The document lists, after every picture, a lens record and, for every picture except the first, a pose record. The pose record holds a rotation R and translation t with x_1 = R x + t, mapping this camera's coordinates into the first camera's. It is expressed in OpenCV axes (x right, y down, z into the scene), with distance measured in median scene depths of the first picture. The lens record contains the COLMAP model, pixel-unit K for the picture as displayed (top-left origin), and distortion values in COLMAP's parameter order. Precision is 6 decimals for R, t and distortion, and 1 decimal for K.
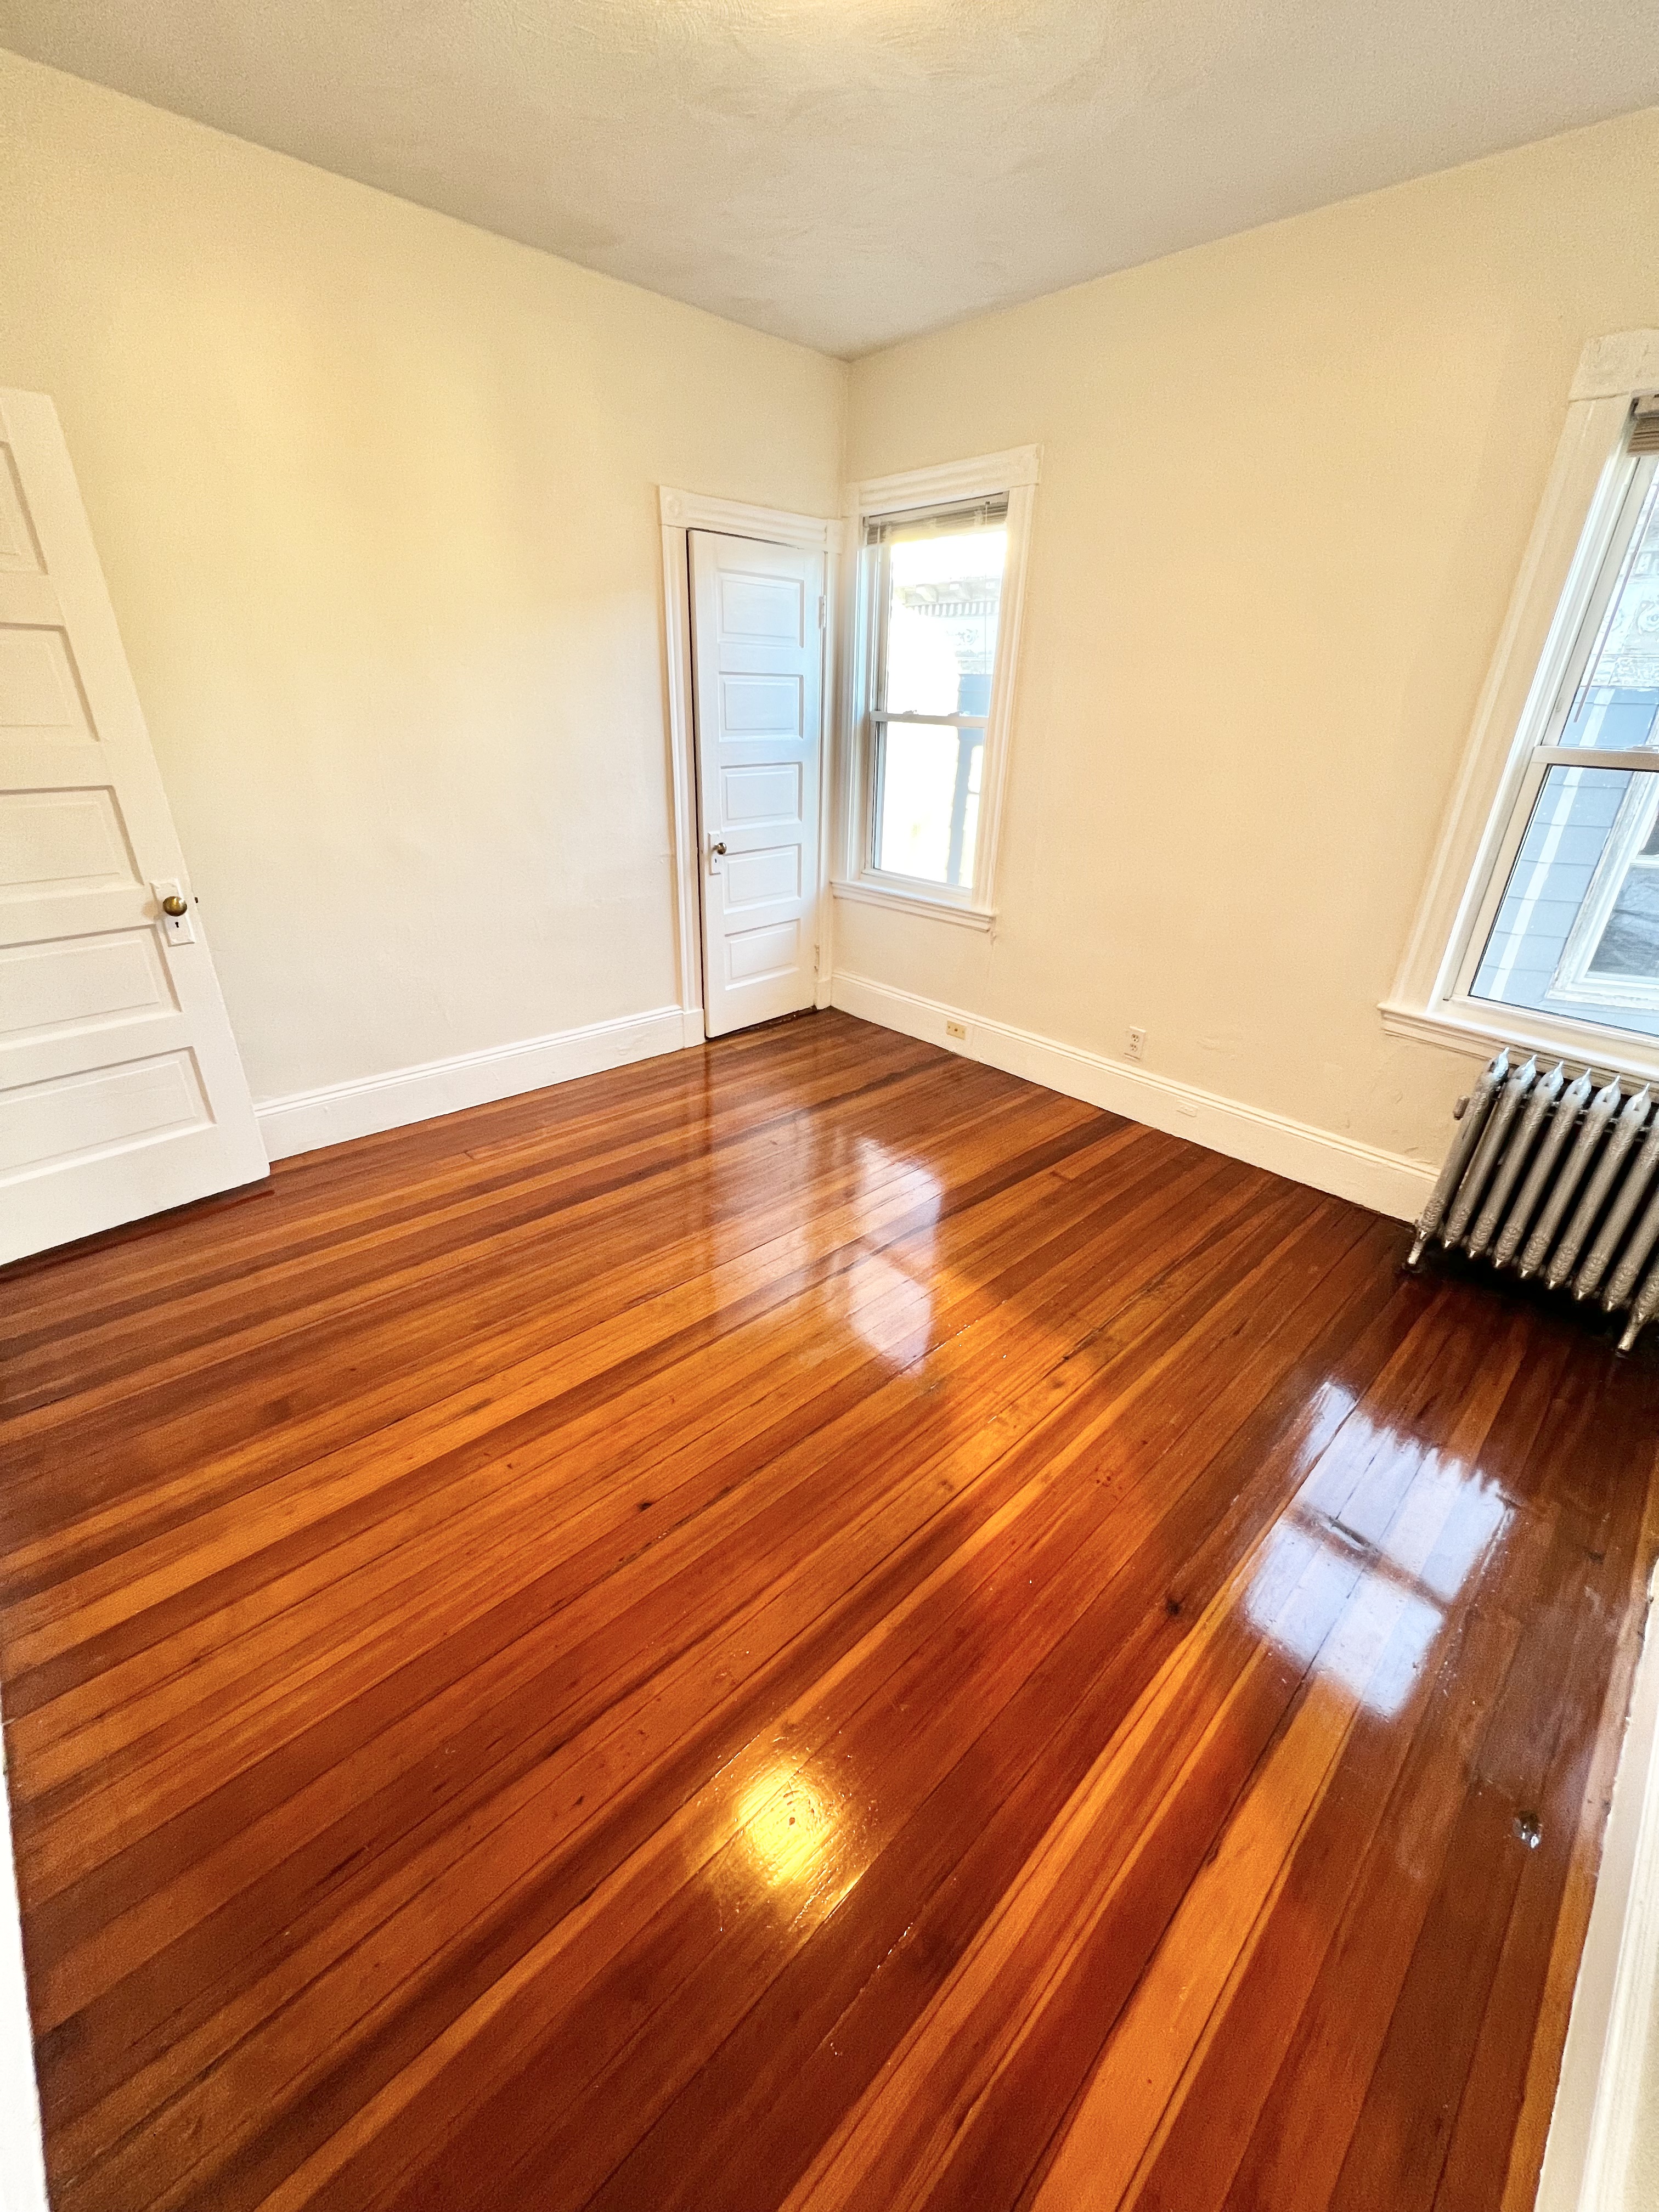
lens RADIAL K [[891.7, 0, 829.5], [0, 891.7, 1106.0], [0, 0, 1]] dist [-0.003355, -0.000168]
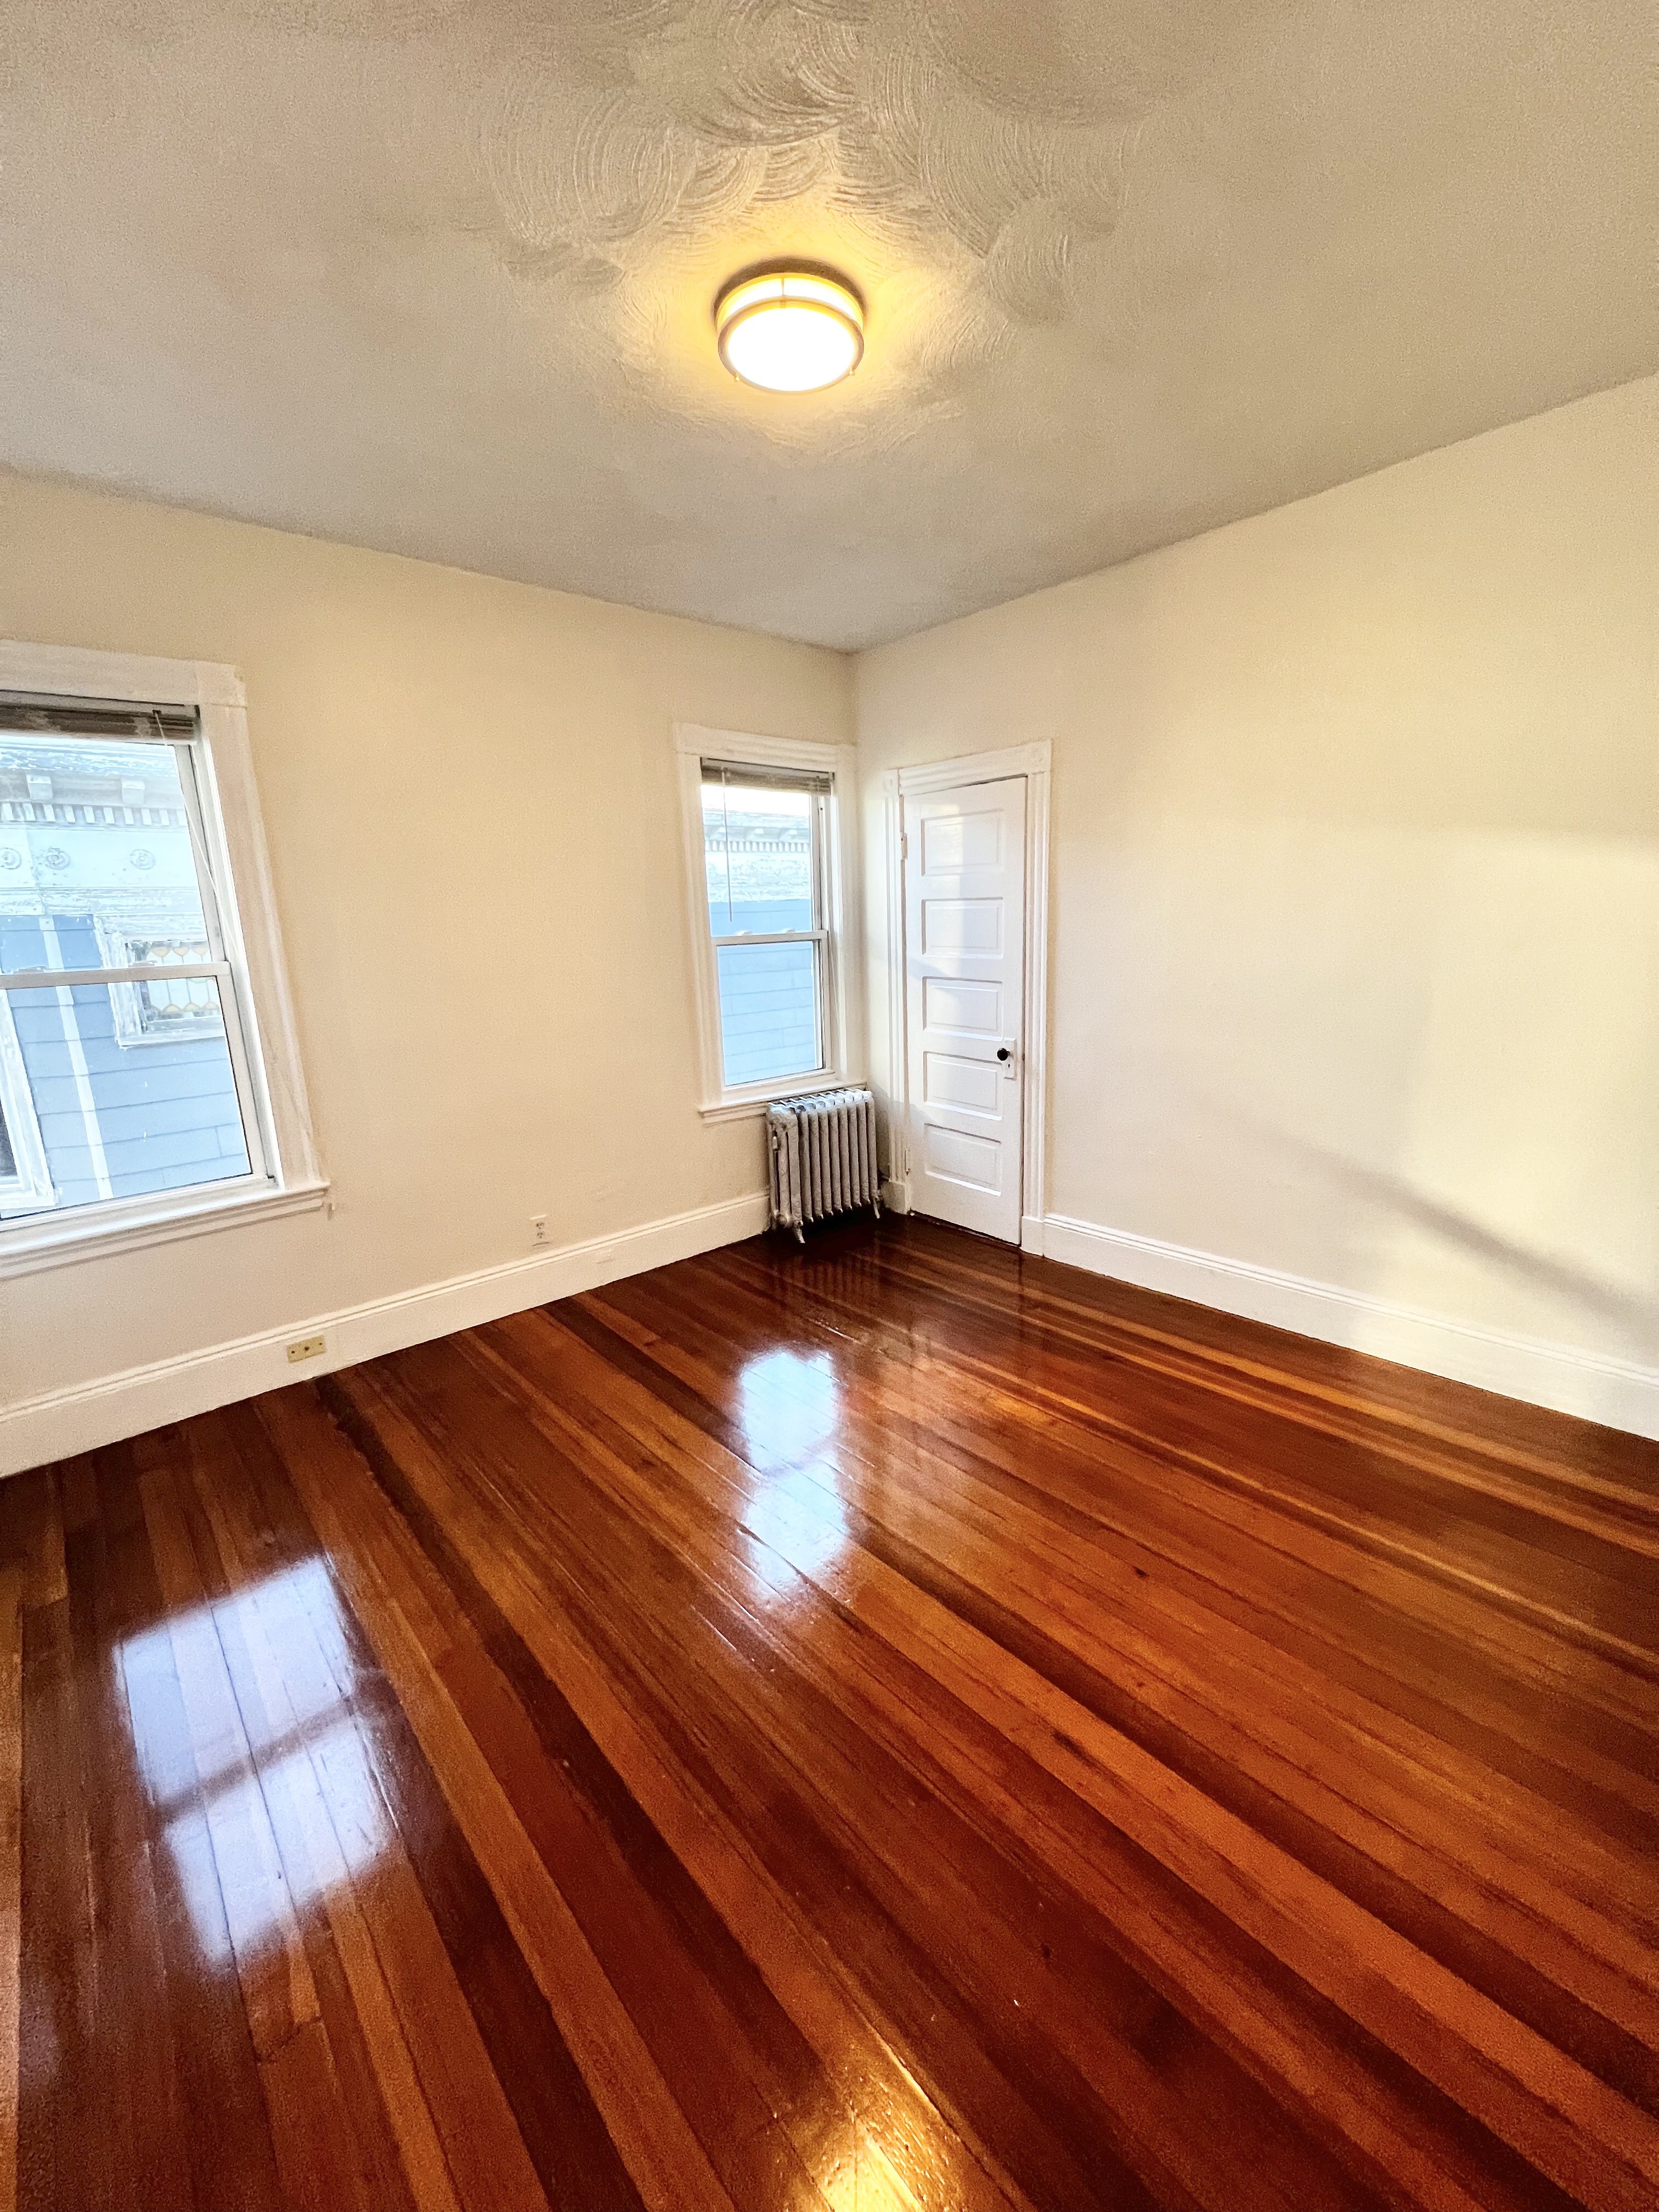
lens RADIAL K [[891.7, 0, 829.5], [0, 891.7, 1106.0], [0, 0, 1]] dist [-0.003355, -0.000168]
pose [[0.029482, -0.240765, 0.970136, -0.779770], [0.457441, 0.866209, 0.201072, -0.315704], [-0.888751, 0.437852, 0.135673, 0.622653]]
